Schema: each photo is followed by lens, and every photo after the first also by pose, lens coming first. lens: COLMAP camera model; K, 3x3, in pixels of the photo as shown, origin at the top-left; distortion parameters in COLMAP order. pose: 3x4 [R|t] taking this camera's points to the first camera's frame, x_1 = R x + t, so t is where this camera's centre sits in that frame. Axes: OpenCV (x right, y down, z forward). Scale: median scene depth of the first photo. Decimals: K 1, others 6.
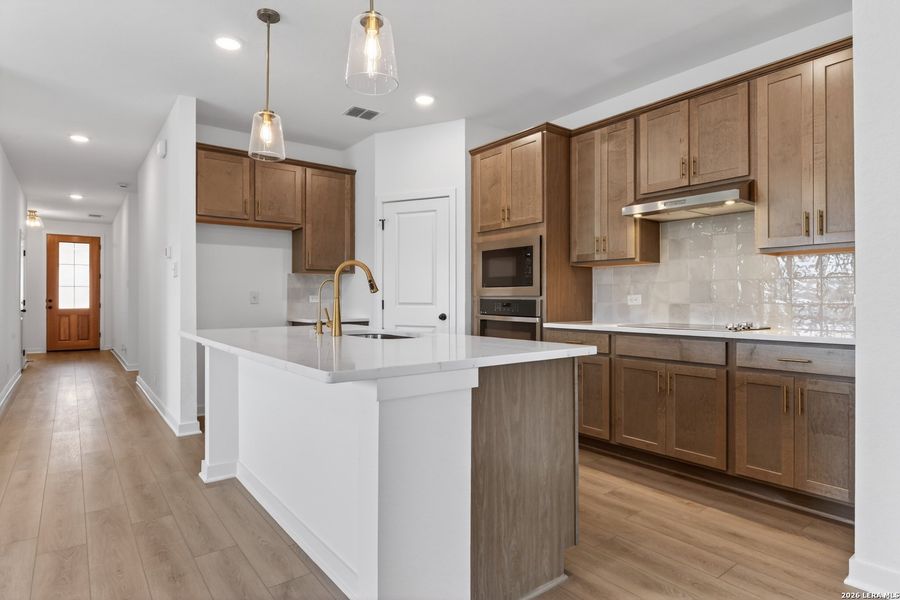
lens RADIAL K [[500.8, 0, 443.3], [0, 500.8, 294.7], [0, 0, 1]] dist [-0.006561, -0.001684]
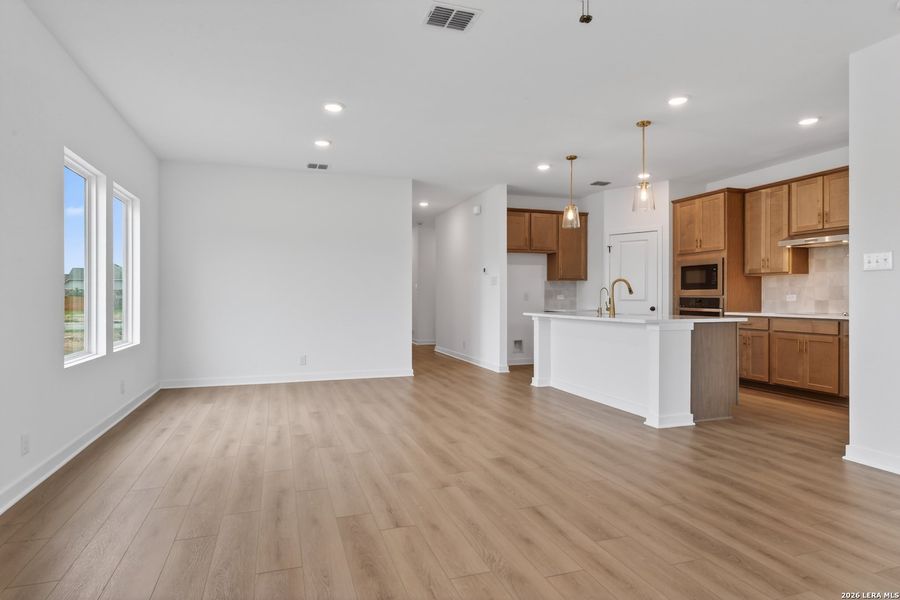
lens RADIAL K [[500.8, 0, 444.5], [0, 500.8, 295.2], [0, 0, 1]] dist [-0.006561, -0.001684]
pose [[0.946891, -0.000189, -0.321553, -0.127646], [0.001787, 0.999987, 0.004674, -0.006815], [0.321548, -0.005000, 0.946880, -0.757384]]
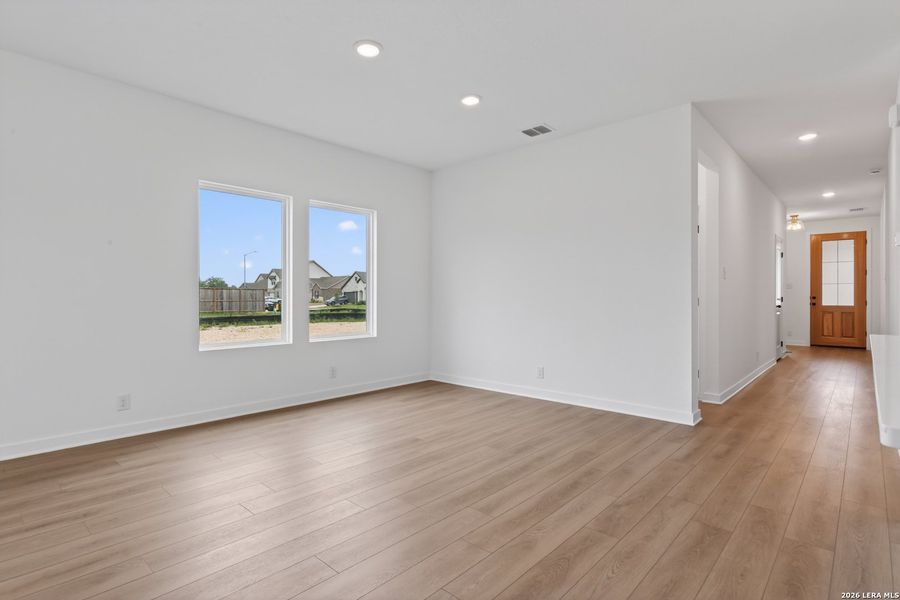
lens RADIAL K [[455.8, 0, 447.3], [0, 455.8, 300.5], [0, 0, 1]] dist [-0.002200, -0.000638]
pose [[0.176803, 0.010659, -0.984188, 0.058047], [0.008103, 0.999892, 0.012284, -0.000425], [0.984213, -0.010147, 0.176698, 0.134077]]
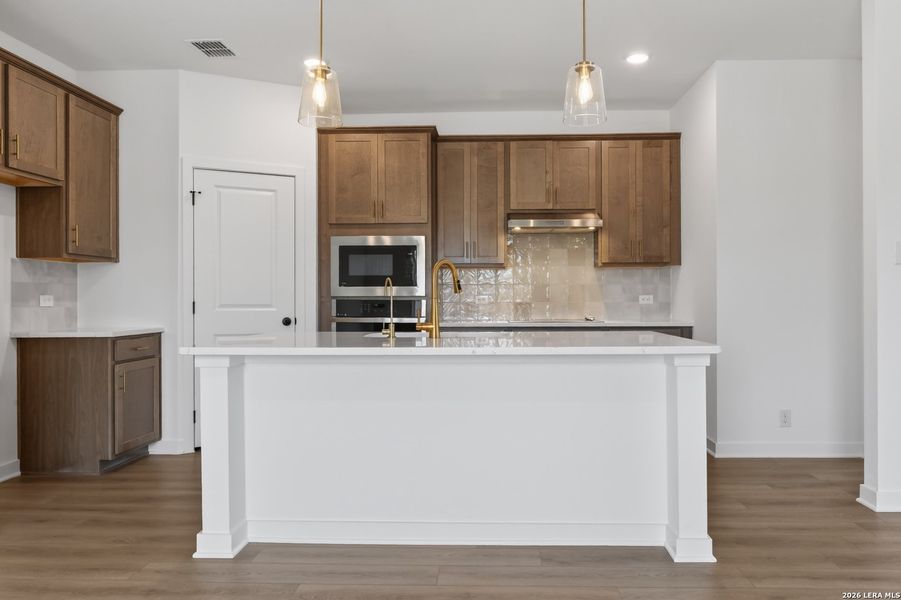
lens RADIAL K [[626.8, 0, 476.9], [0, 626.8, 304.4], [0, 0, 1]] dist [-0.001004, 0.003234]
pose [[0.628548, -0.009672, 0.777711, -0.684960], [-0.004161, 0.999867, 0.015798, -0.001430], [-0.777760, -0.013166, 0.628424, 0.119193]]
